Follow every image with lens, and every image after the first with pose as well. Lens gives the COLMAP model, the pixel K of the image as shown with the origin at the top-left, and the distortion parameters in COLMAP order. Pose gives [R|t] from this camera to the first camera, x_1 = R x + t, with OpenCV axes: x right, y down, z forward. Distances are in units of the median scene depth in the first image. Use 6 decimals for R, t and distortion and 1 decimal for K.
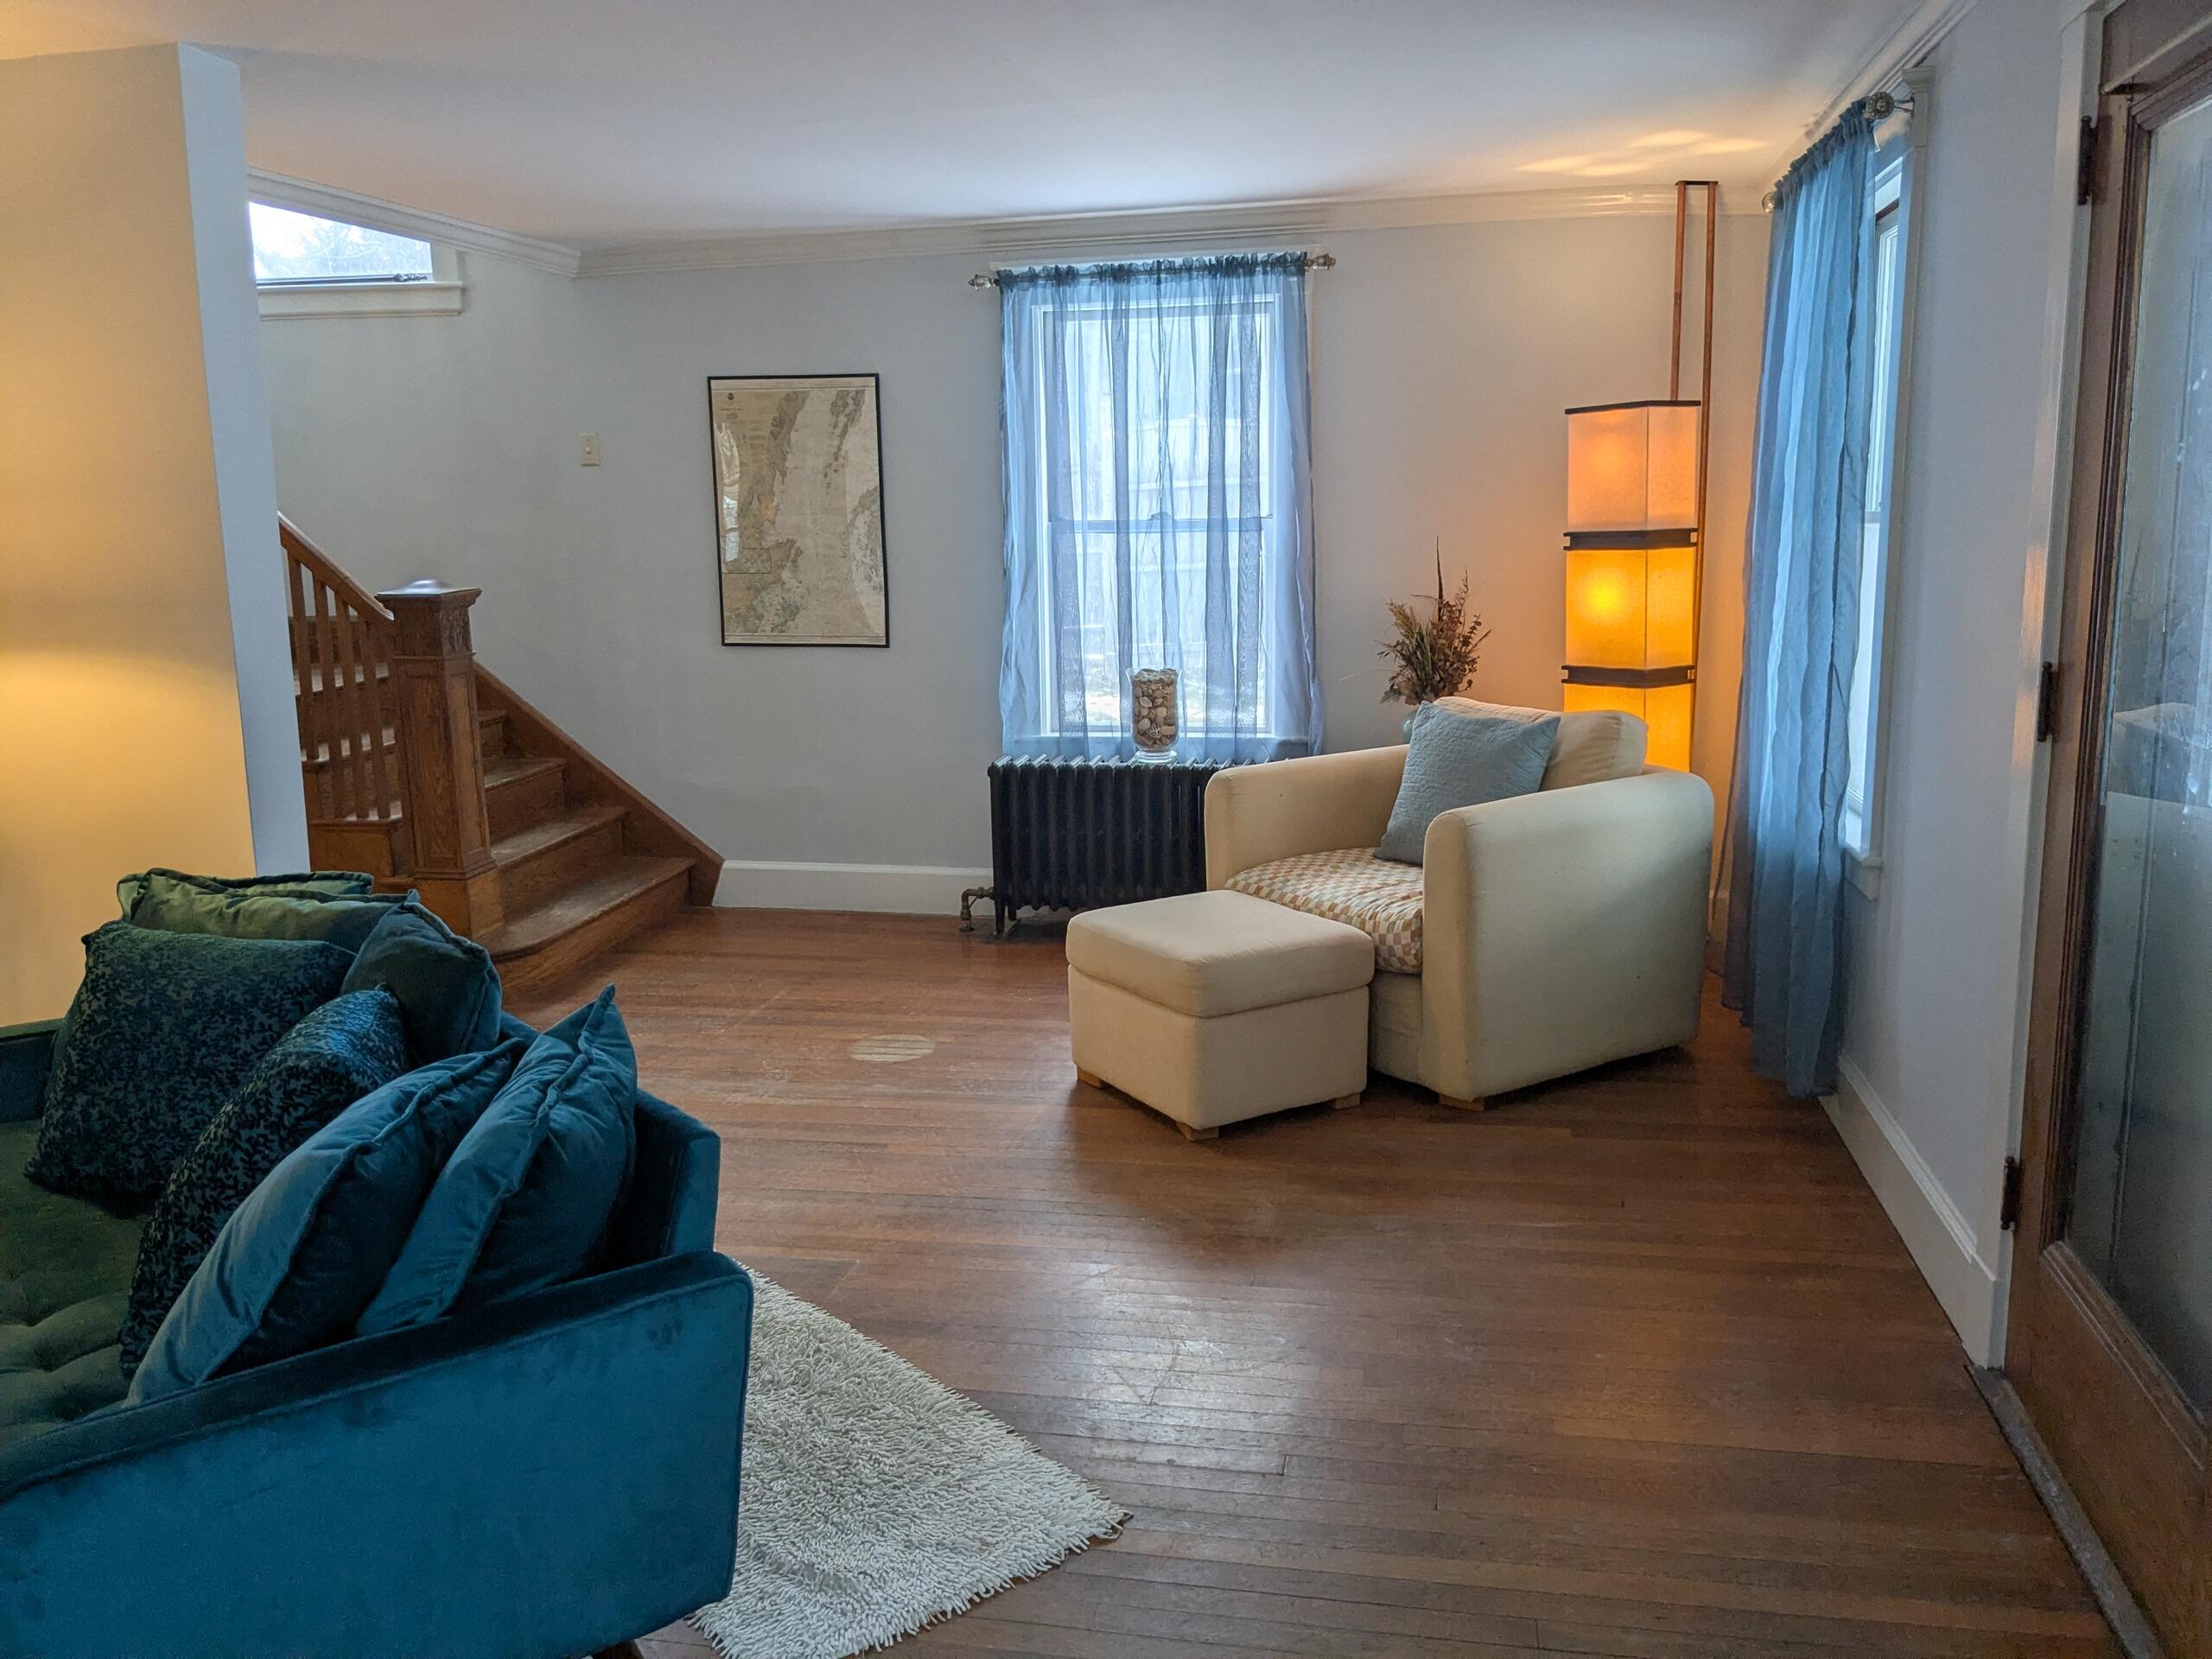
lens RADIAL K [[1747.6, 0, 1093.0], [0, 1747.6, 805.4], [0, 0, 1]] dist [0.062278, -0.101608]
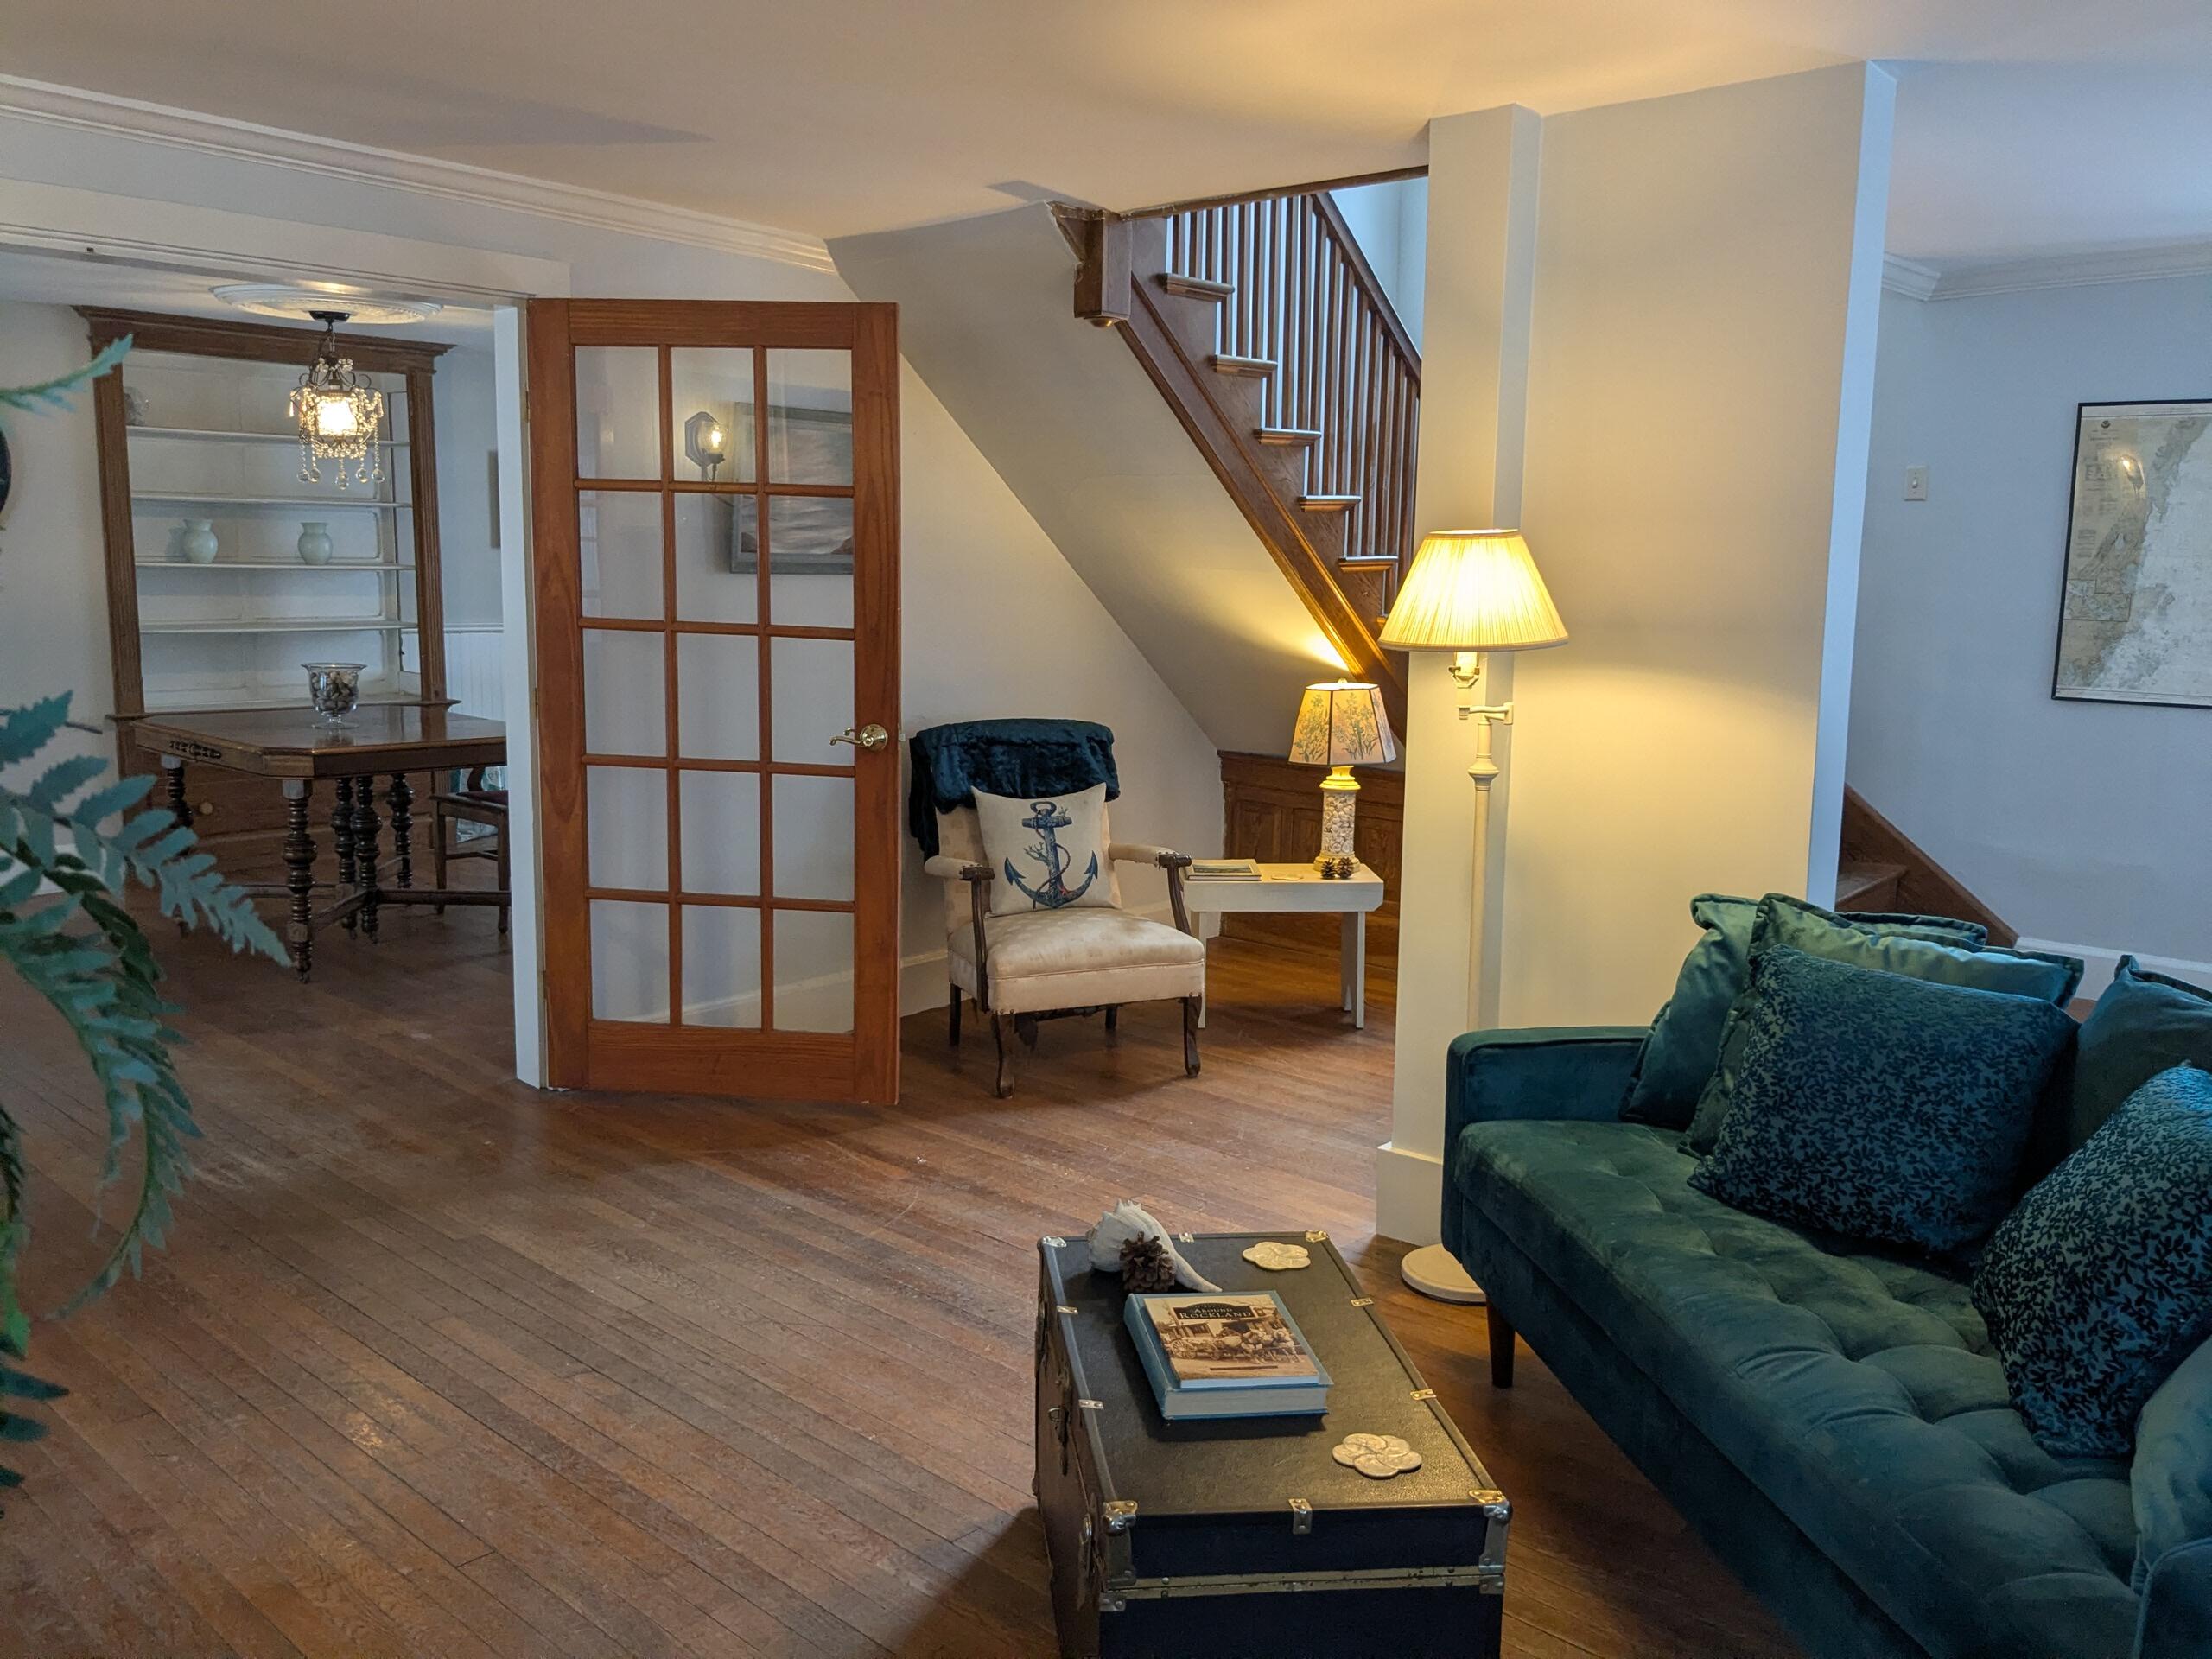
lens RADIAL K [[1747.6, 0, 1093.0], [0, 1747.6, 805.4], [0, 0, 1]] dist [0.062278, -0.101608]
pose [[0.861469, 0.096225, -0.498610, -0.422912], [-0.107546, 0.994182, 0.006052, 0.024346], [0.496291, 0.048410, 0.866805, -0.057371]]
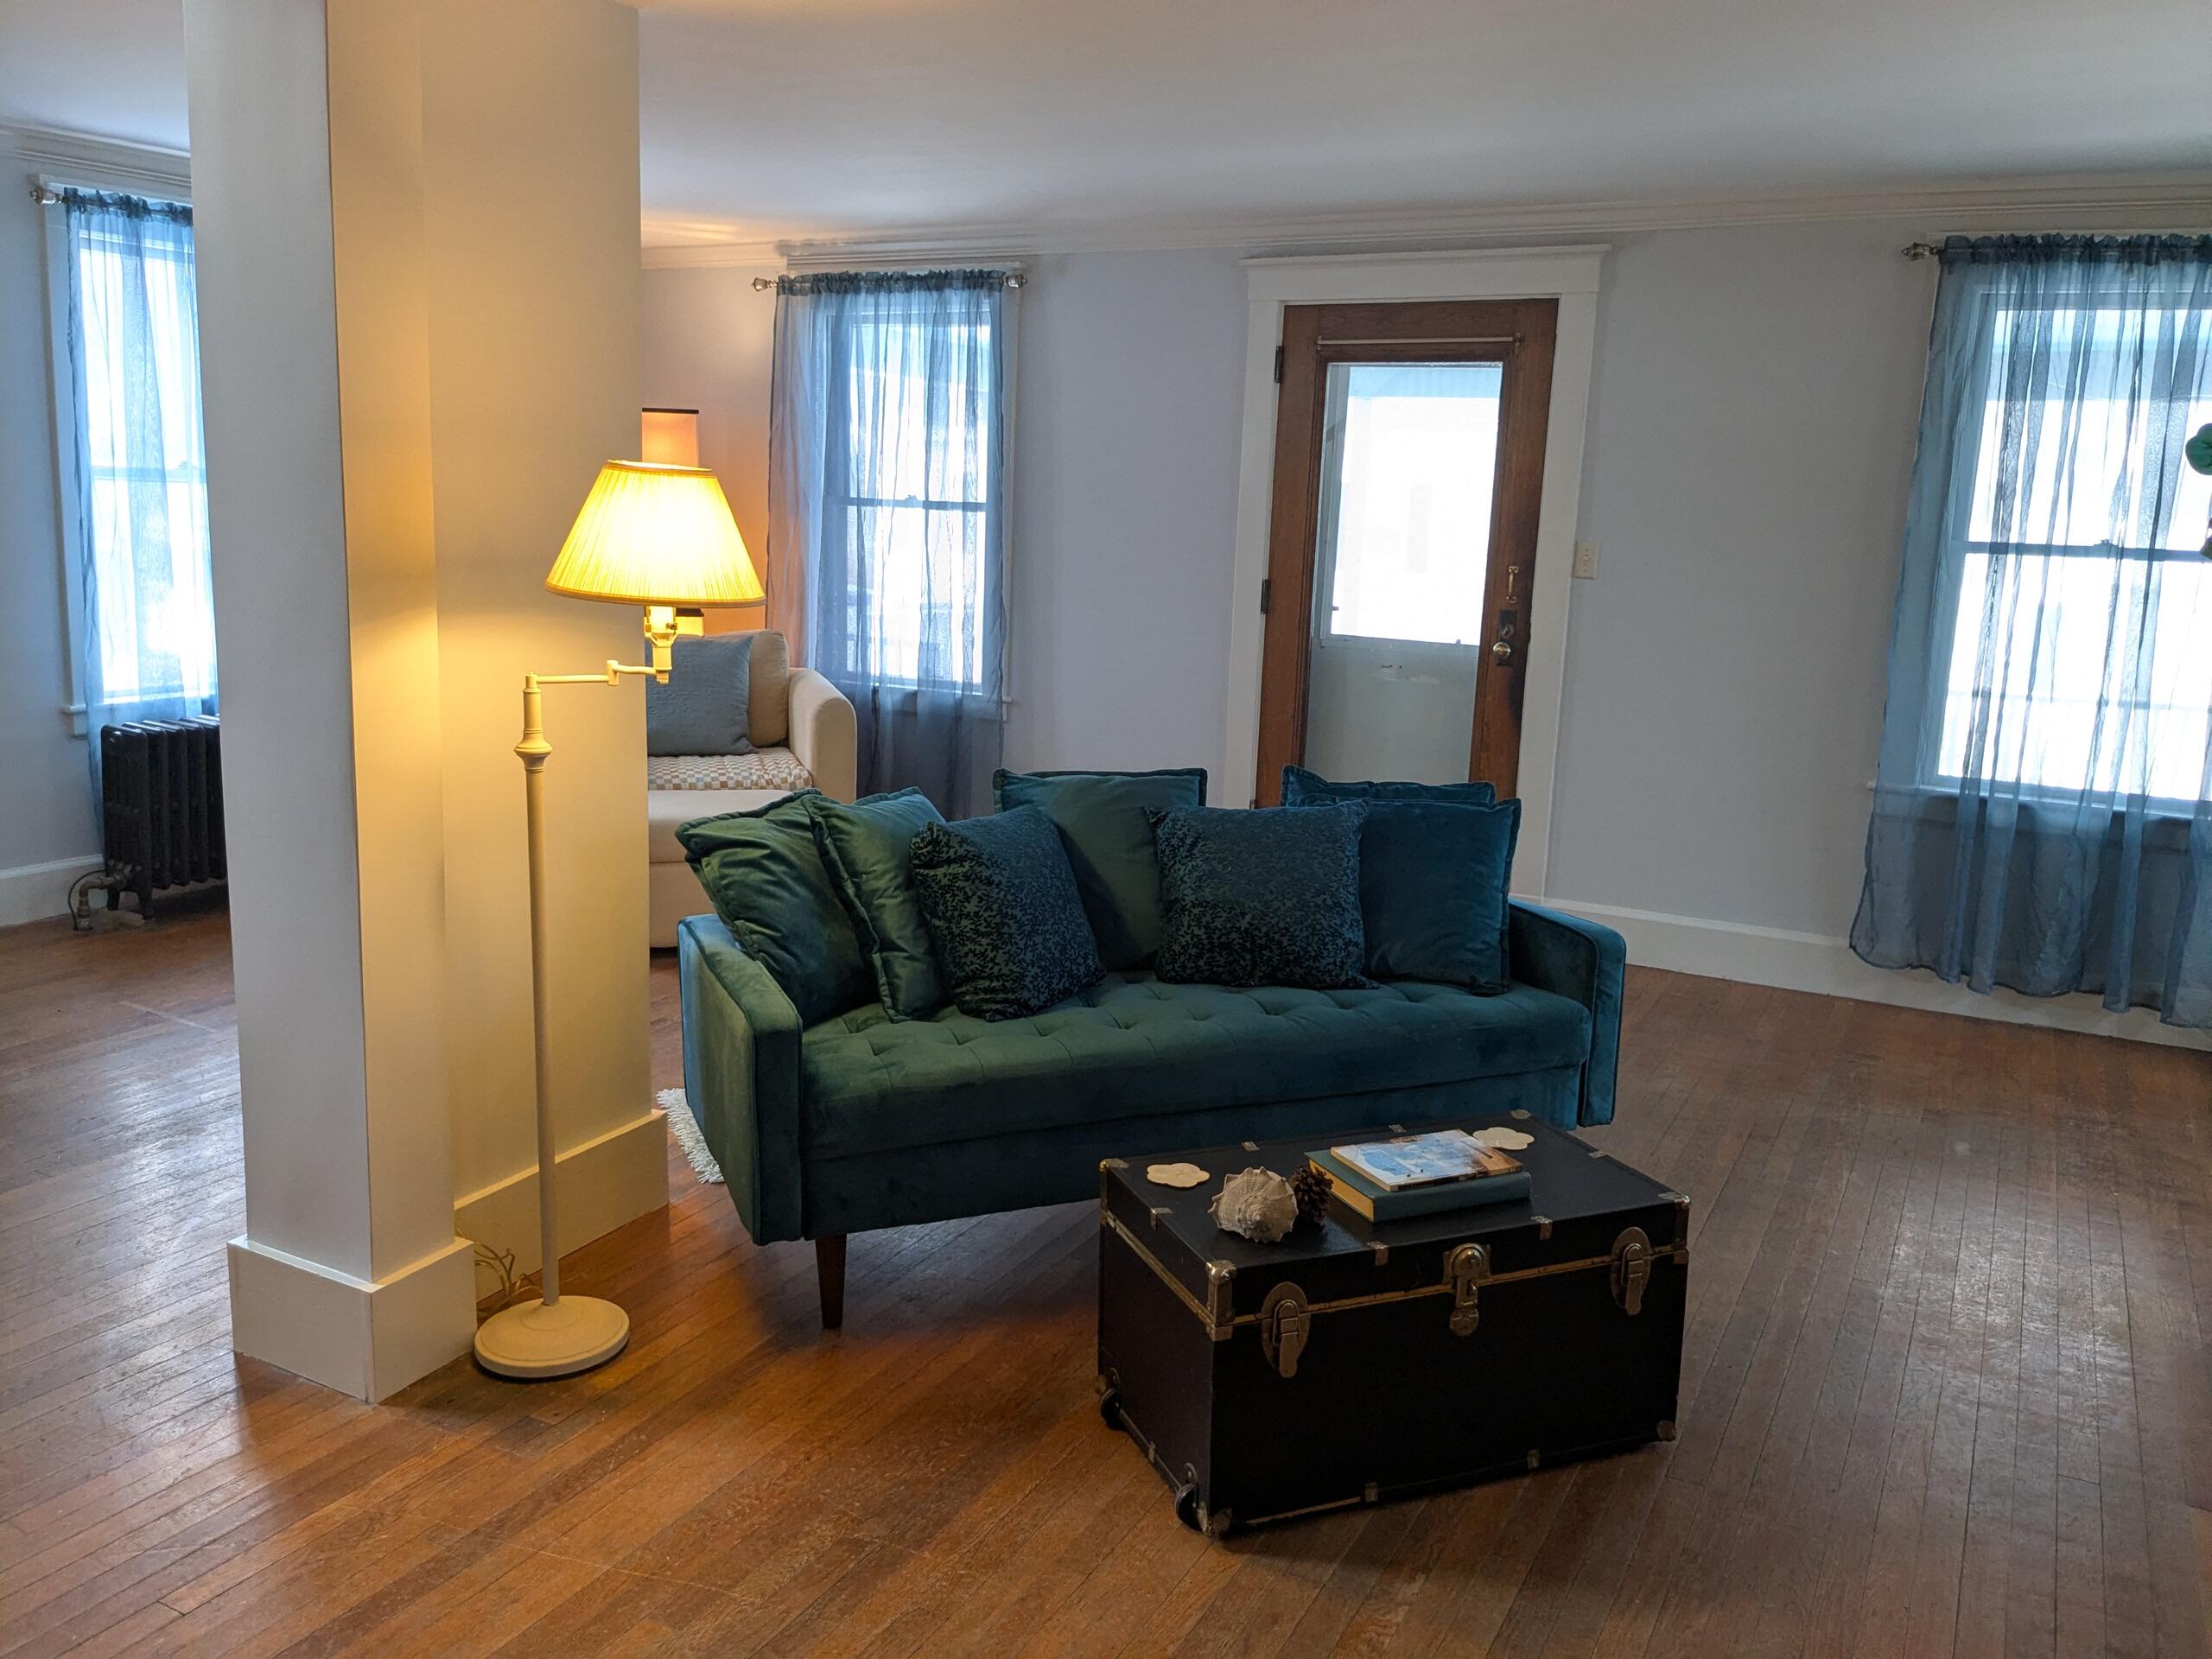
lens RADIAL K [[1747.6, 0, 1093.0], [0, 1747.6, 805.4], [0, 0, 1]] dist [0.062278, -0.101608]
pose [[0.277975, -0.141738, 0.950074, -1.748409], [0.116904, 0.986694, 0.112997, -0.071340], [-0.953448, 0.079657, 0.290846, 0.567836]]
